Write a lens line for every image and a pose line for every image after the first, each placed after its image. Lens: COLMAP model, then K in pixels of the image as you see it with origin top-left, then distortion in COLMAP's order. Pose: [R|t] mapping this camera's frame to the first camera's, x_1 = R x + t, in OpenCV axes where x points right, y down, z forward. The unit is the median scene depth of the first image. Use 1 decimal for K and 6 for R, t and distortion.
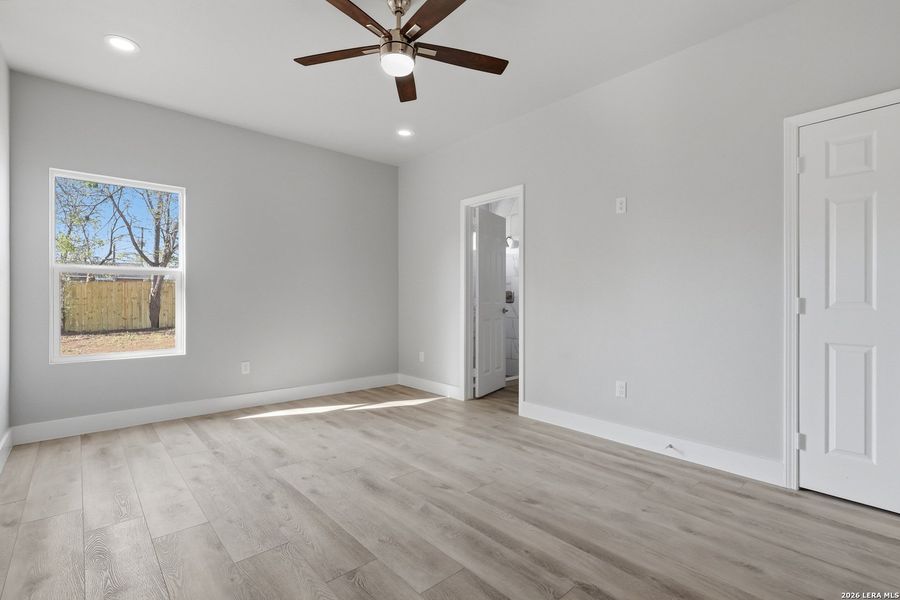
lens RADIAL K [[416.3, 0, 455.9], [0, 416.3, 297.0], [0, 0, 1]] dist [-0.000965, -0.000494]
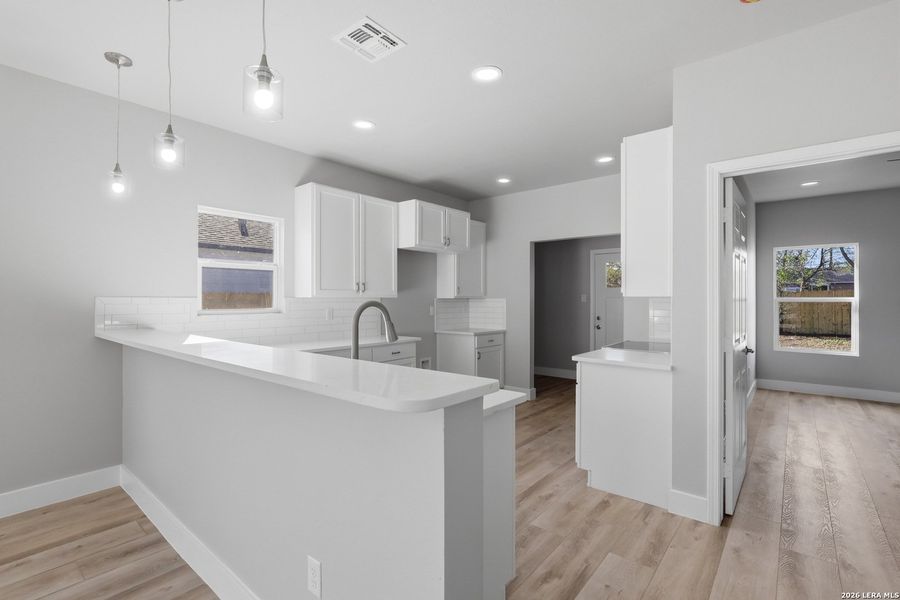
lens RADIAL K [[416.3, 0, 449.7], [0, 416.3, 297.4], [0, 0, 1]] dist [-0.000965, -0.000494]
pose [[0.139796, -0.001730, -0.990179, 0.587071], [-0.001754, 0.999996, -0.001995, -0.061128], [0.990179, 0.002015, 0.139793, -0.616737]]
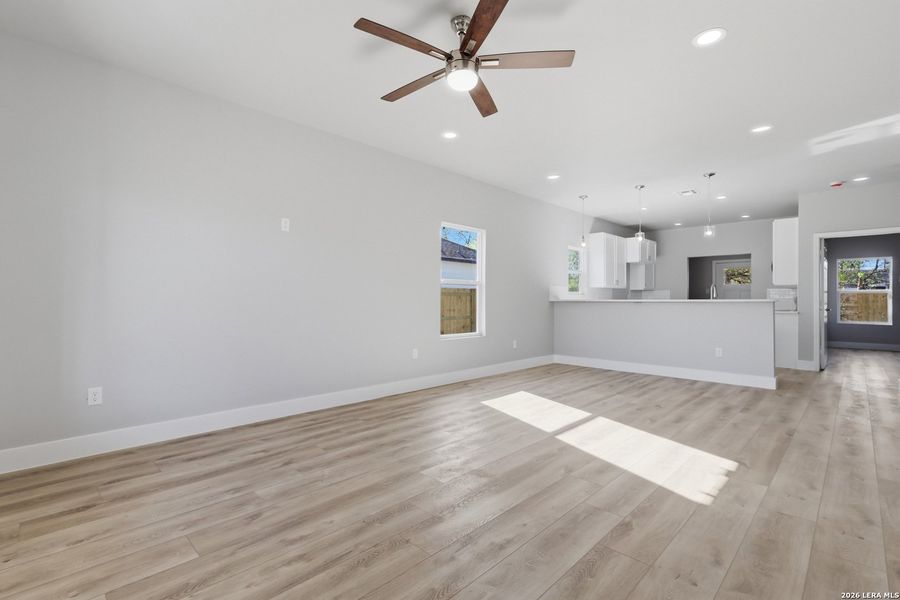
lens RADIAL K [[416.3, 0, 453.5], [0, 416.3, 298.7], [0, 0, 1]] dist [-0.000965, -0.000494]
pose [[0.064337, -0.002423, -0.997925, 1.593948], [-0.004953, 0.999984, -0.002747, 0.004396], [0.997916, 0.005119, 0.064324, -1.698700]]
